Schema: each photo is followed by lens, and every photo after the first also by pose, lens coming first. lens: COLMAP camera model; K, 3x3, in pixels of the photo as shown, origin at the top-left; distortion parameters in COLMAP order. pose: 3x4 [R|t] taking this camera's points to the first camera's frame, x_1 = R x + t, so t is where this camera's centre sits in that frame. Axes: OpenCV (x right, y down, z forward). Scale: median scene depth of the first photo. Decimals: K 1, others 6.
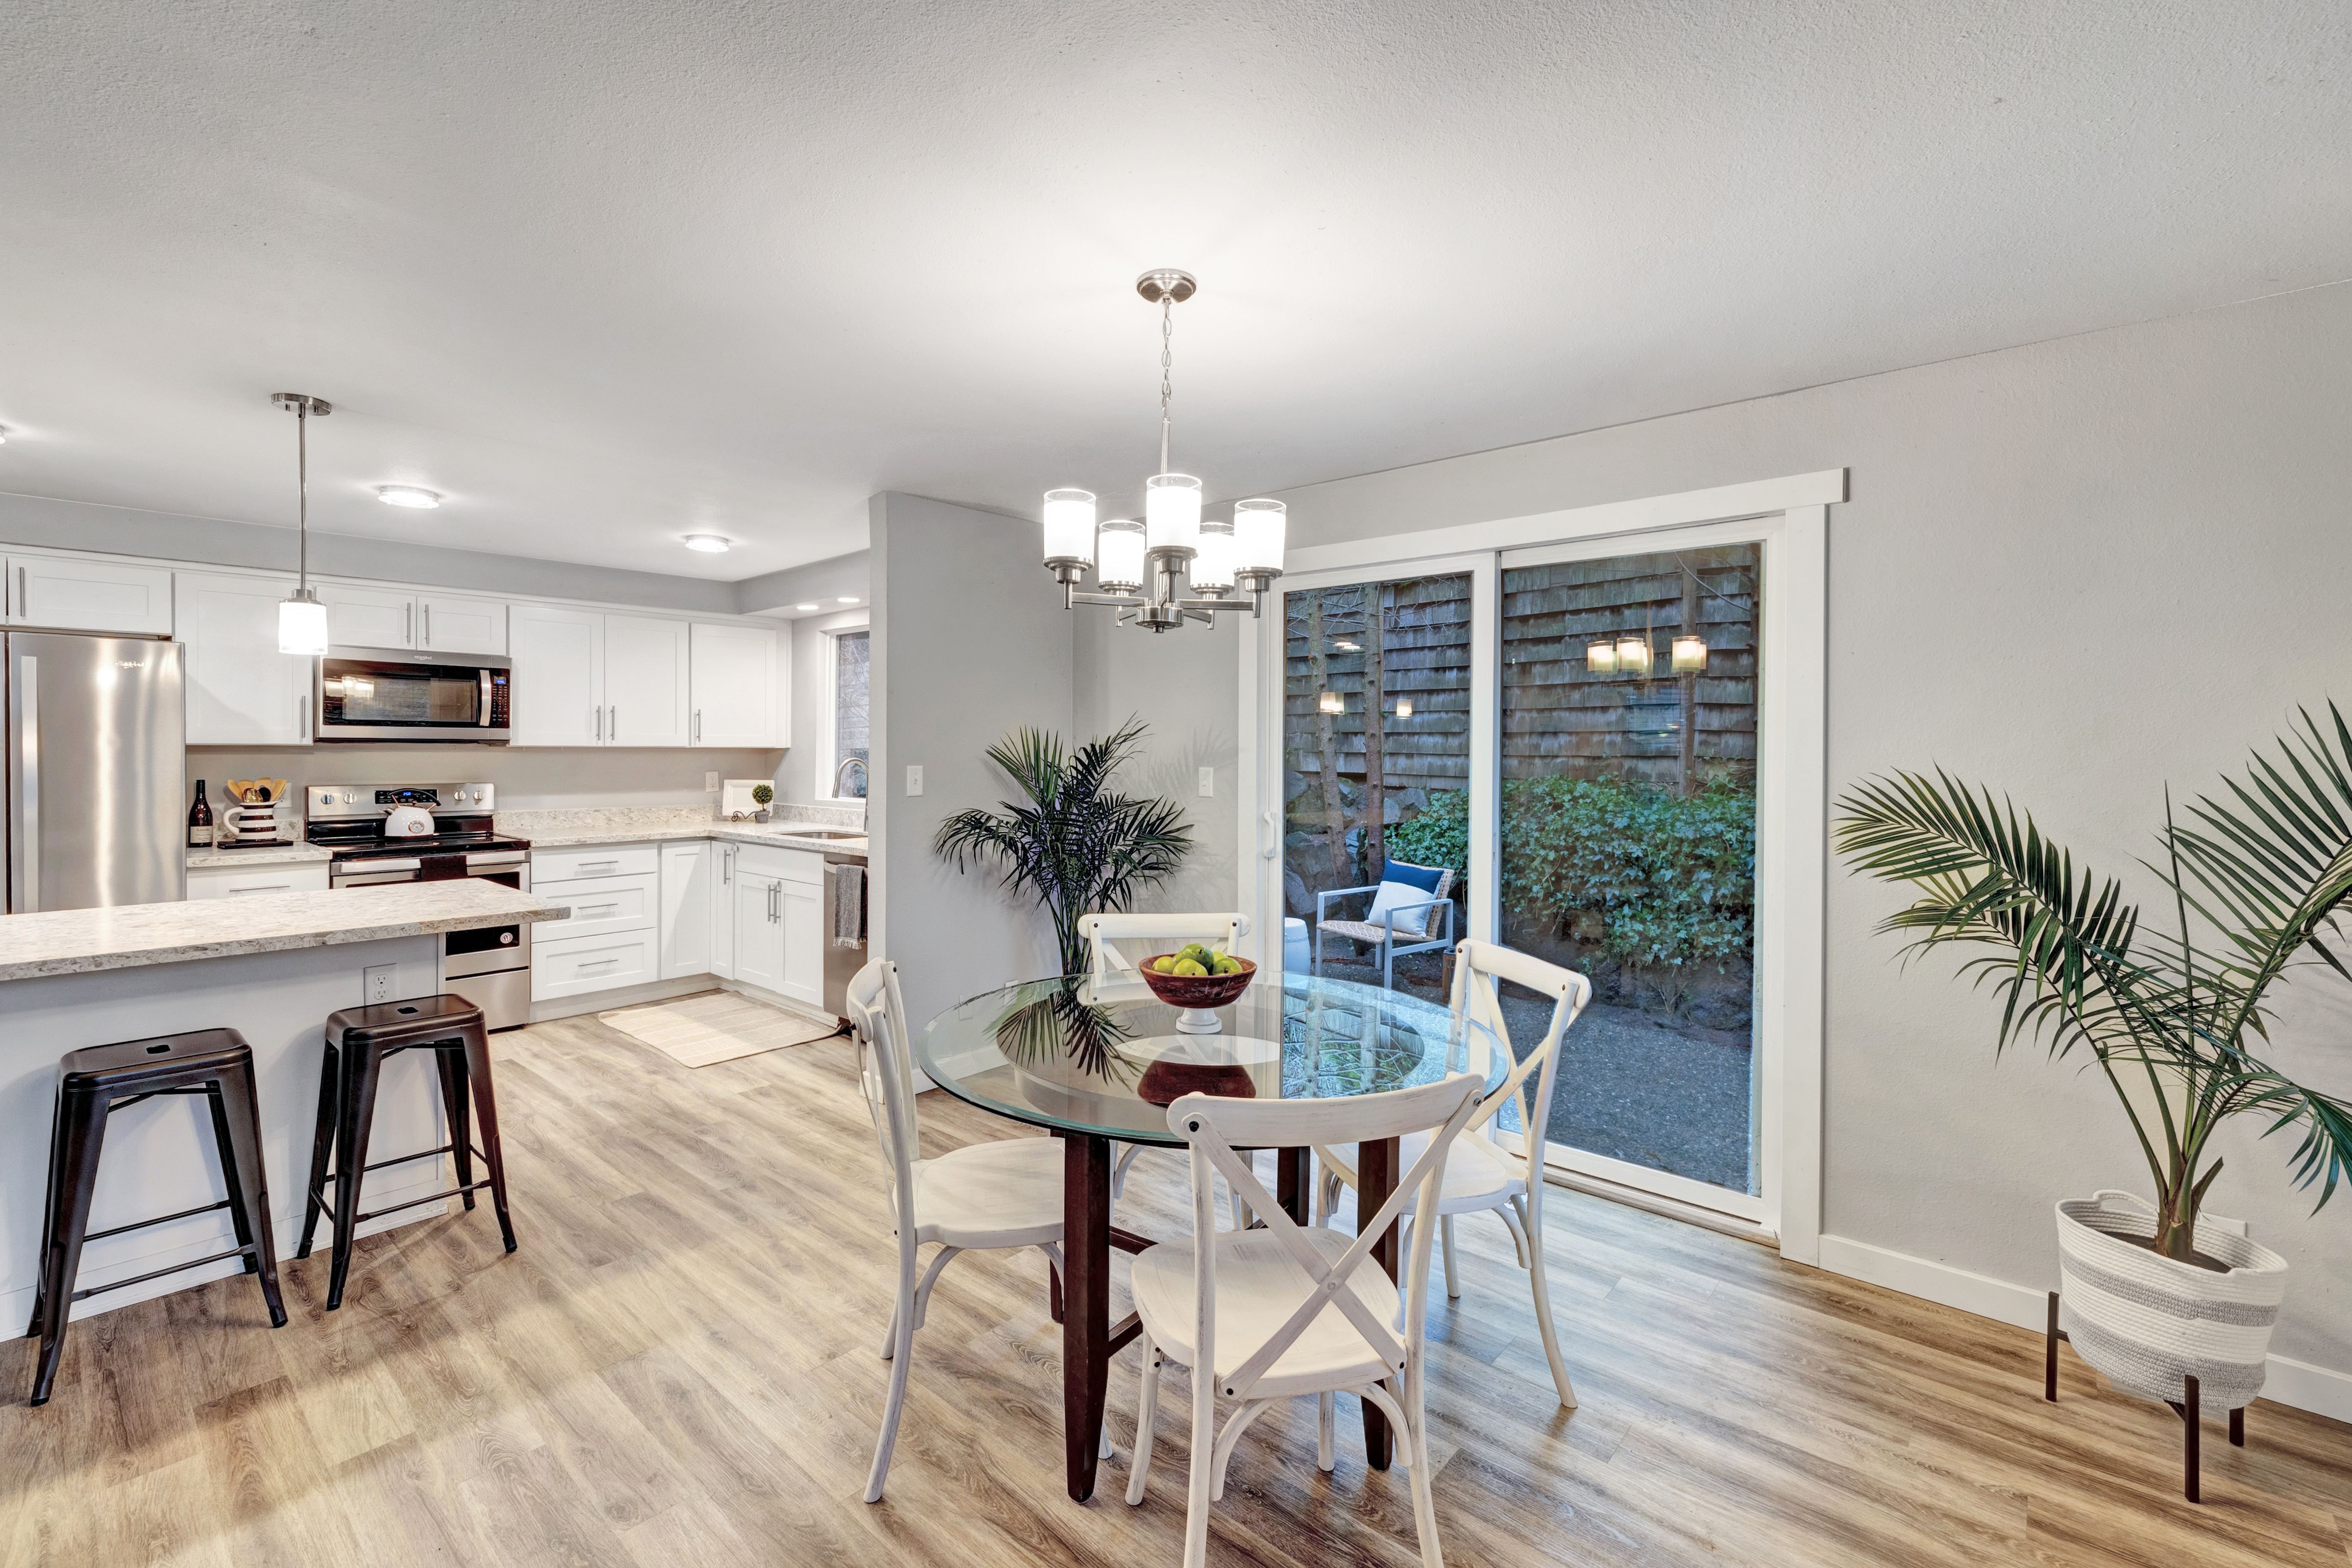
lens RADIAL K [[1021.4, 0, 1163.7], [0, 1021.4, 756.9], [0, 0, 1]] dist [0.003072, 0.000000]
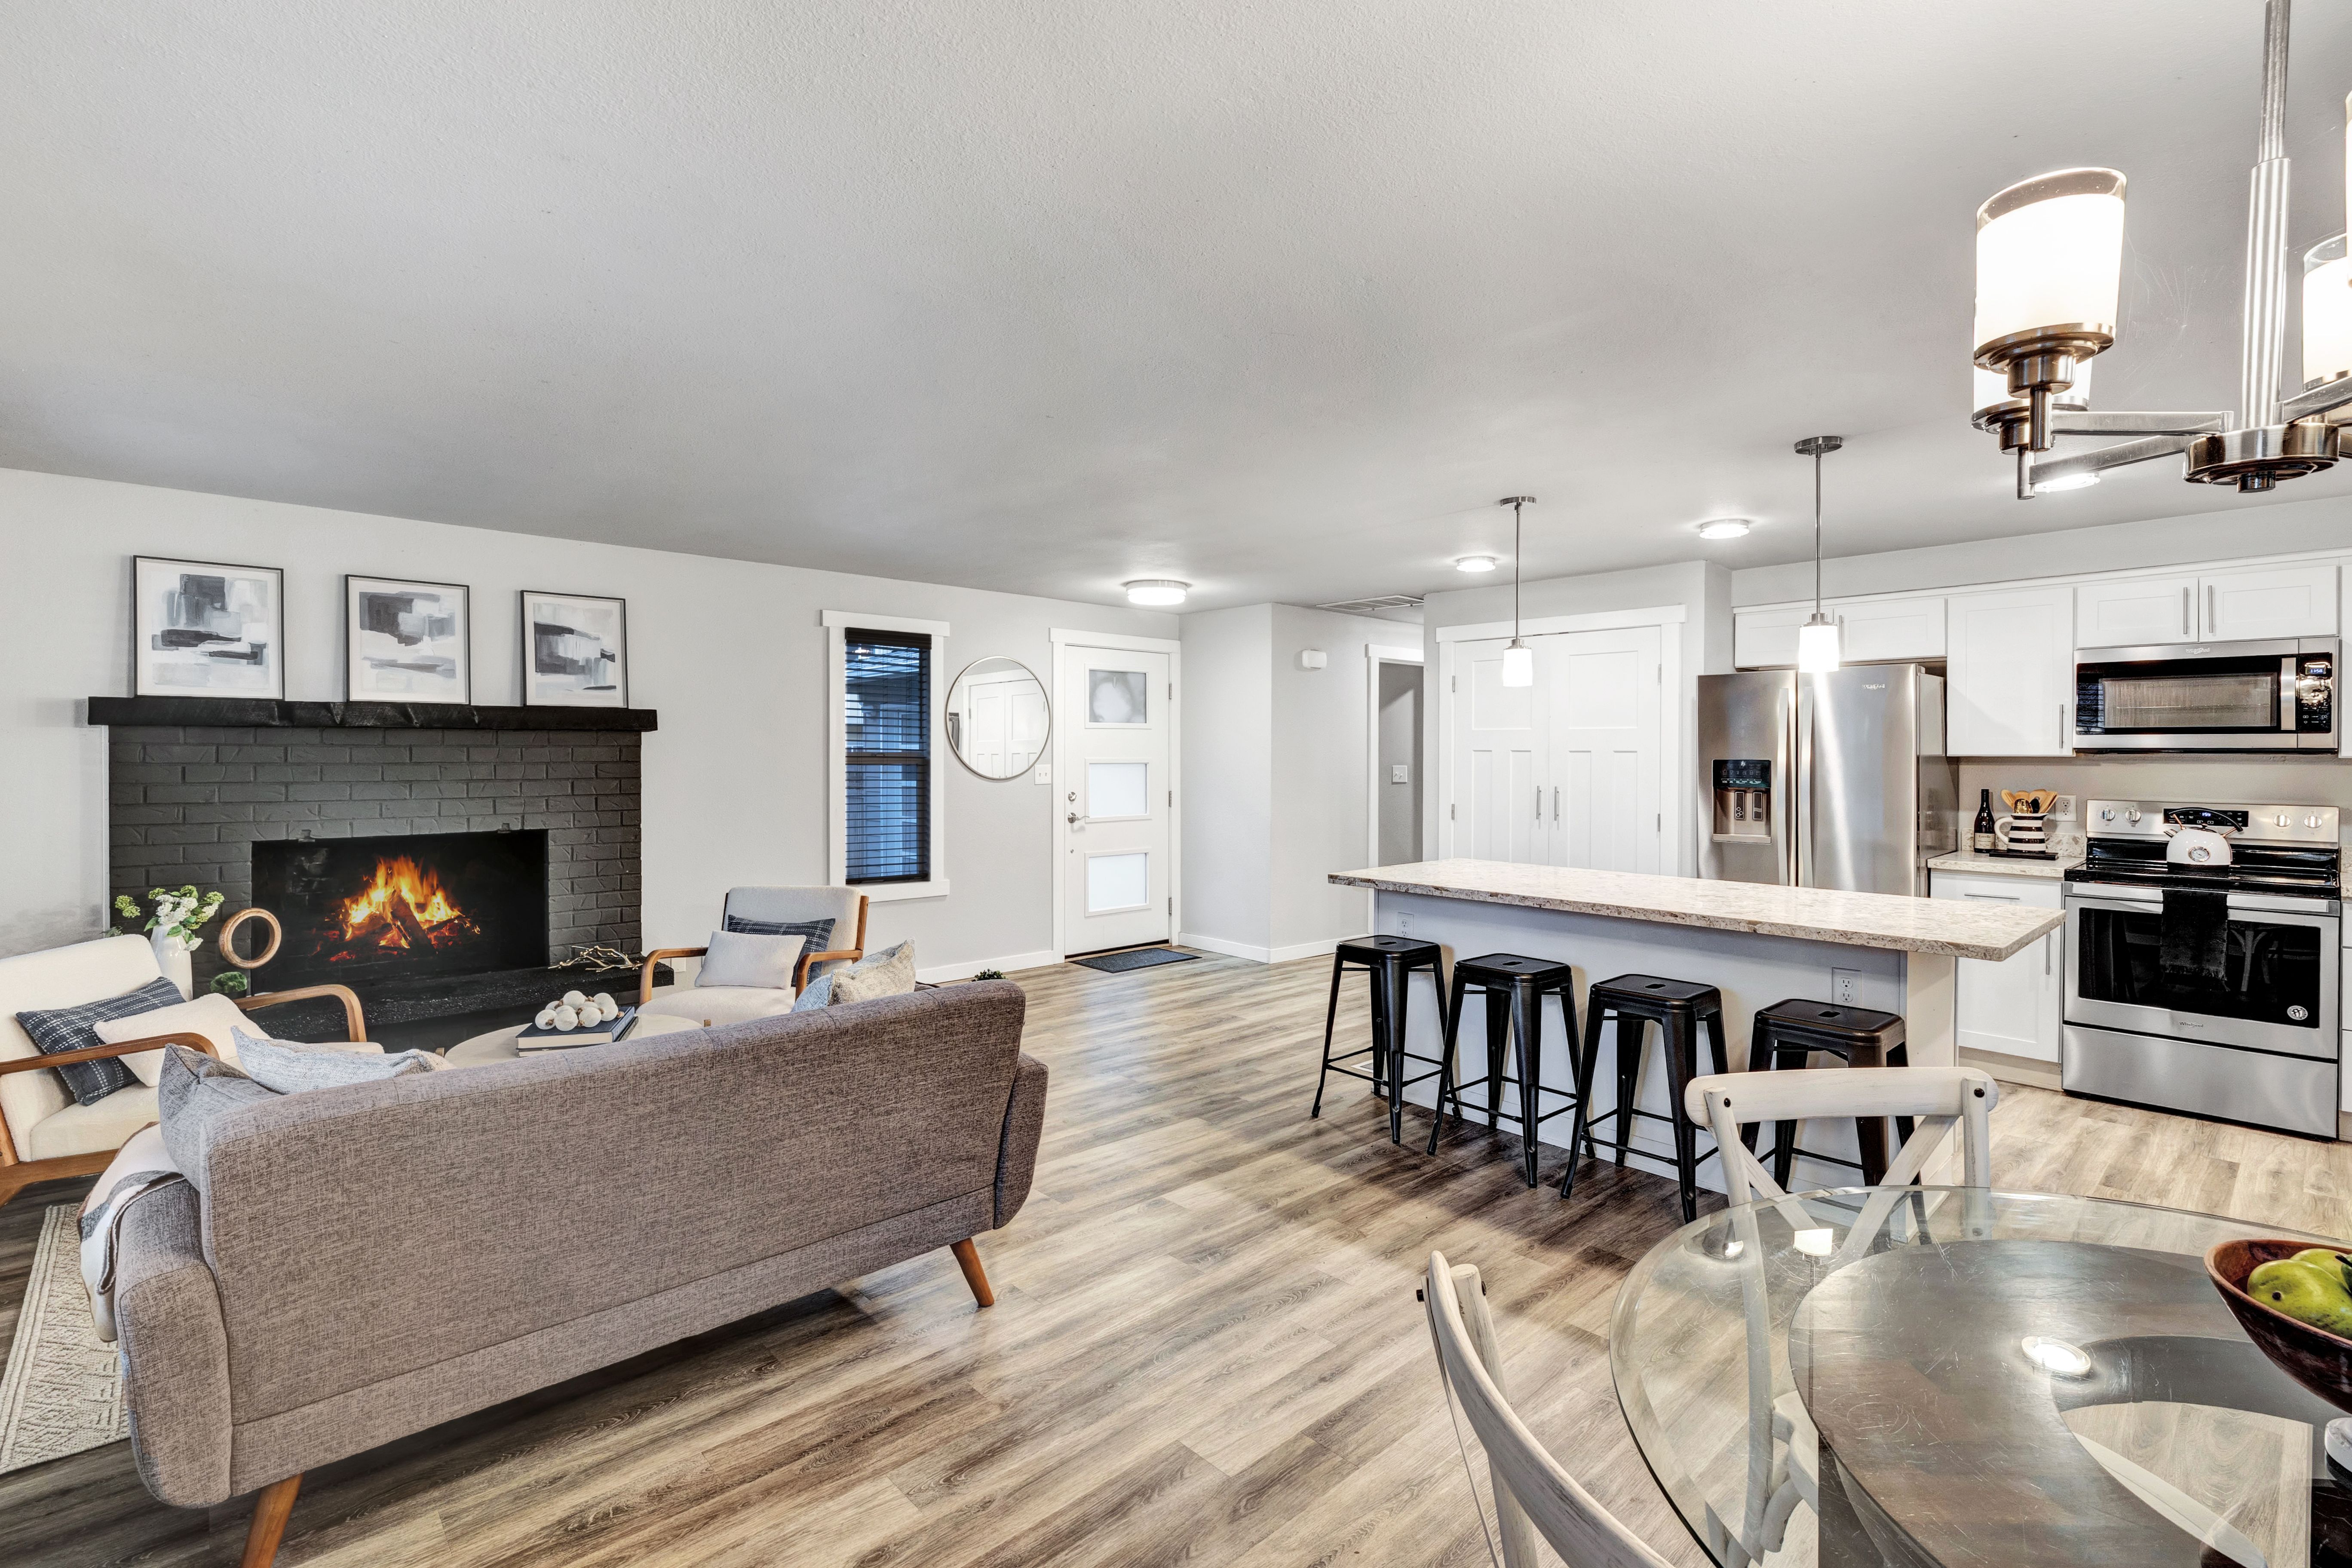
lens RADIAL K [[1068.4, 0, 1179.0], [0, 1068.4, 762.6], [0, 0, 1]] dist [0.000992, 0.000183]
pose [[-0.092549, 0.003316, -0.995703, 0.585649], [-0.010659, 0.999934, 0.004321, -0.002034], [0.995651, 0.011013, -0.092507, 0.677388]]
